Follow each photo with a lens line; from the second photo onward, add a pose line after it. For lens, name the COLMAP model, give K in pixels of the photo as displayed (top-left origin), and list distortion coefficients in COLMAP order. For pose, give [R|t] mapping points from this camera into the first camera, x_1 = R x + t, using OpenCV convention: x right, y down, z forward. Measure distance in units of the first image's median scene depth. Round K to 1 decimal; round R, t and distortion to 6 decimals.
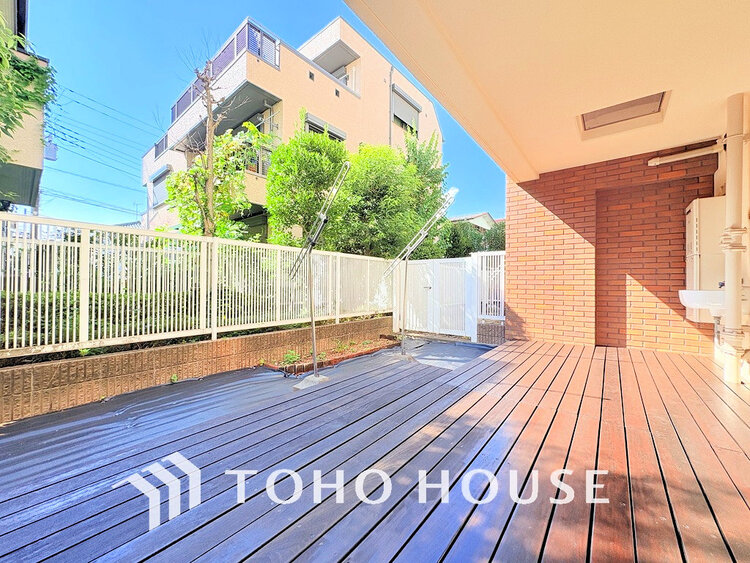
lens RADIAL K [[300.6, 0, 379.1], [0, 300.6, 281.8], [0, 0, 1]] dist [0.001627, 0.000448]
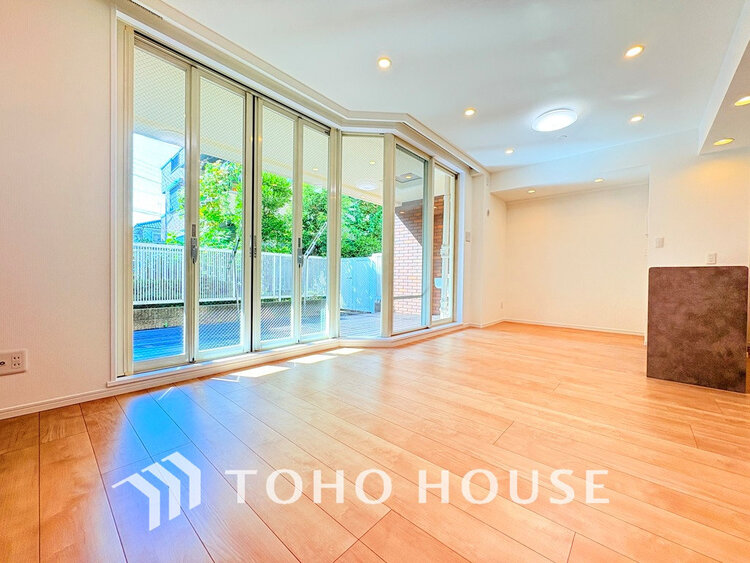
lens RADIAL K [[300.6, 0, 375.5], [0, 300.6, 281.0], [0, 0, 1]] dist [0.001627, 0.000448]
pose [[0.998020, 0.007762, -0.062410, 0.605953], [-0.006651, 0.999816, 0.018004, 0.010843], [0.062538, -0.017553, 0.997888, -0.638616]]
